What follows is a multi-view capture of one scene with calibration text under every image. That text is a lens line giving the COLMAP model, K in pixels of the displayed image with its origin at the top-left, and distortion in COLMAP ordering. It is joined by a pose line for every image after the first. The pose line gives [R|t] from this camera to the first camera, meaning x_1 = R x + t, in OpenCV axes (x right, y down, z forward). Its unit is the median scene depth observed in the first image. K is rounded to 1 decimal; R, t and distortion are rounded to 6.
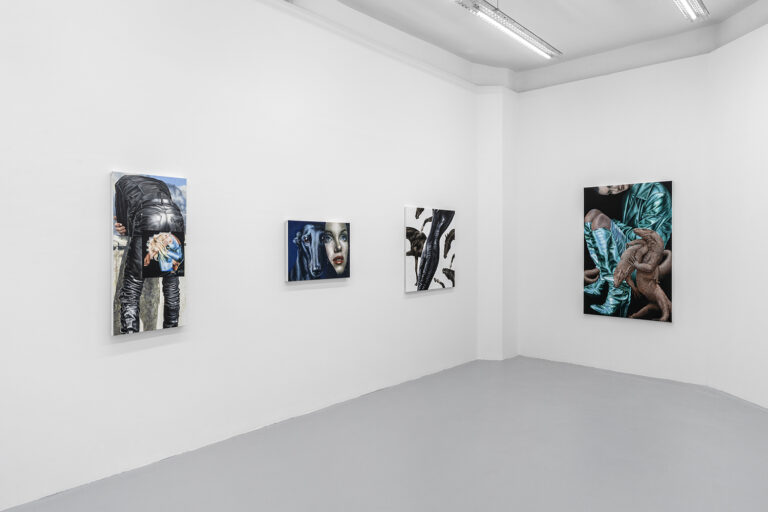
lens RADIAL K [[504.2, 0, 390.9], [0, 504.2, 251.2], [0, 0, 1]] dist [-0.028547, 0.005999]
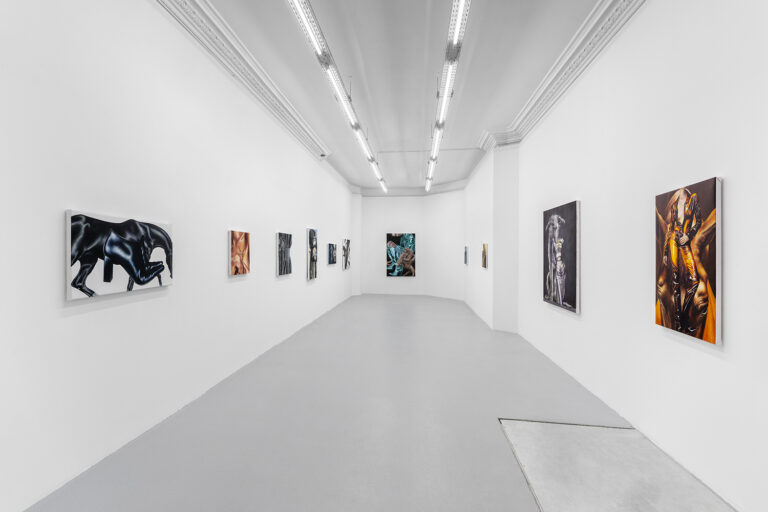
lens RADIAL K [[318.8, 0, 385.6], [0, 318.8, 259.5], [0, 0, 1]] dist [0.001061, 0.000249]
pose [[0.796533, -0.005729, 0.604567, -0.800904], [0.003548, 0.999982, 0.004801, 0.018648], [-0.604584, -0.001679, 0.796539, -0.517945]]
